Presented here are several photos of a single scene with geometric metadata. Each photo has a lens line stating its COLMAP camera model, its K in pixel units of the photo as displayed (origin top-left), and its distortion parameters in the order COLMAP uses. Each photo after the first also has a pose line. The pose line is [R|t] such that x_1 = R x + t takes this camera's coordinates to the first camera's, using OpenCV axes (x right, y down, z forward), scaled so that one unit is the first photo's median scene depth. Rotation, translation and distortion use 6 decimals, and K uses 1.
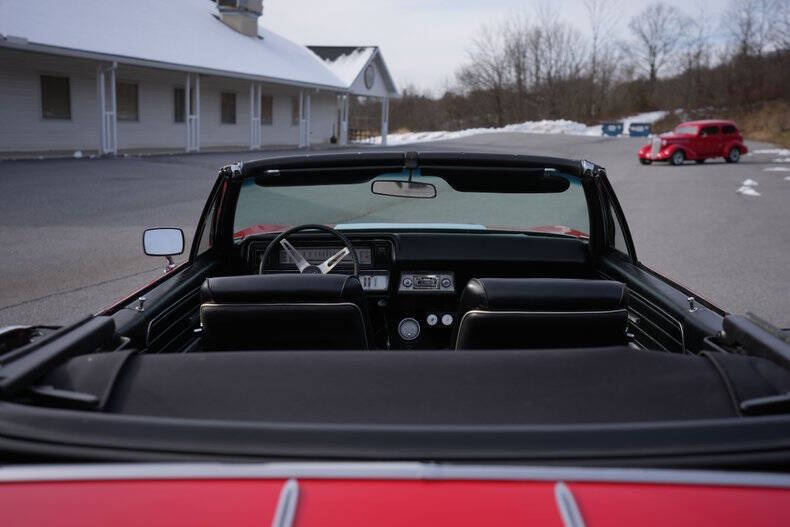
lens RADIAL K [[740.8, 0, 396.5], [0, 740.8, 257.7], [0, 0, 1]] dist [0.083607, 0.000000]
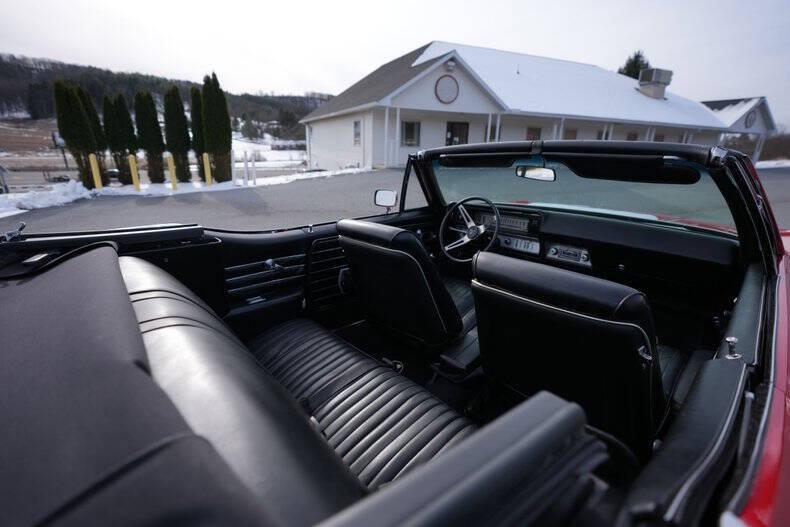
lens RADIAL K [[364.2, 0, 395.2], [0, 364.2, 248.7], [0, 0, 1]] dist [-0.022878, 0.005103]
pose [[0.689724, 0.187340, -0.699417, 0.035991], [-0.130460, 0.982294, 0.134457, -0.002644], [0.712223, -0.001492, 0.701952, 0.052377]]
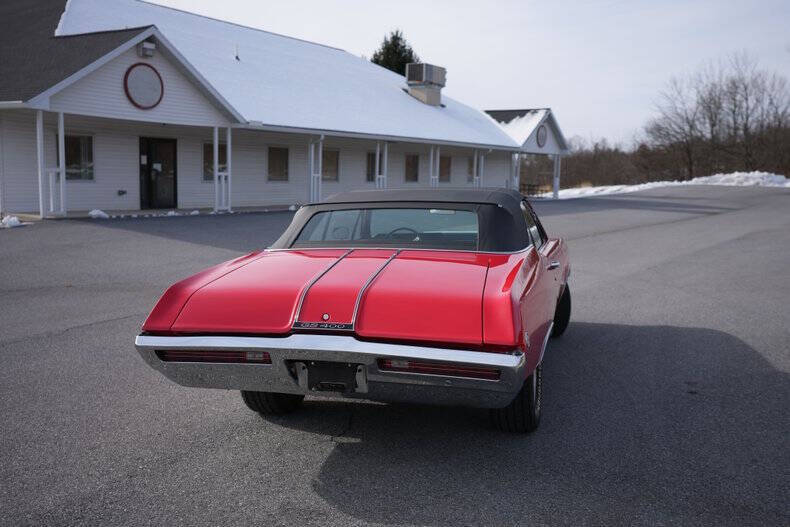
lens RADIAL K [[740.8, 0, 387.5], [0, 740.8, 259.5], [0, 0, 1]] dist [0.083607, 0.000000]
pose [[0.965775, 0.014792, -0.258959, 0.055939], [-0.033210, 0.997207, -0.066890, 0.027107], [0.257247, 0.073201, 0.963569, -0.154074]]
